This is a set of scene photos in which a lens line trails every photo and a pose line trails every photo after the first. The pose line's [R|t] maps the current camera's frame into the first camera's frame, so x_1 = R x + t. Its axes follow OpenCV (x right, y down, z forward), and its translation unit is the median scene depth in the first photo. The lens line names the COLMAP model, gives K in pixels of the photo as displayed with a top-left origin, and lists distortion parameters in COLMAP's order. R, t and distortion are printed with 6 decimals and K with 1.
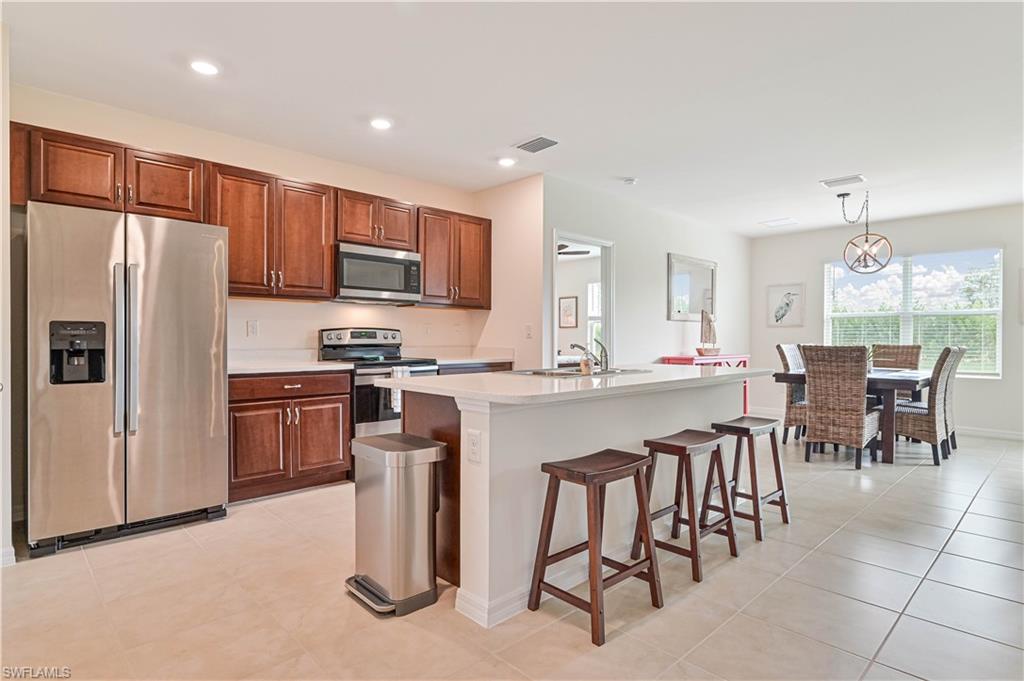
lens RADIAL K [[539.8, 0, 515.3], [0, 539.8, 340.1], [0, 0, 1]] dist [-0.000594, -0.000341]
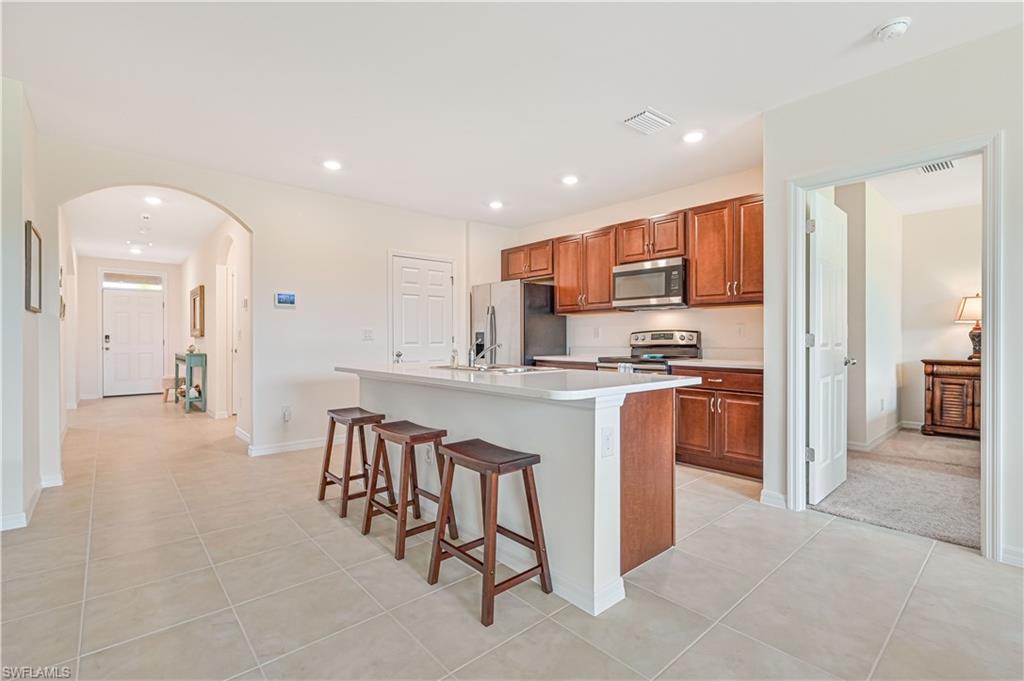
lens RADIAL K [[460.7, 0, 516.1], [0, 460.7, 341.1], [0, 0, 1]] dist [-0.000154, 0.000299]
pose [[-0.038376, 0.002068, -0.999261, 0.723342], [-0.003981, 0.999990, 0.002222, -0.000386], [0.999255, 0.004064, -0.038367, 0.726099]]
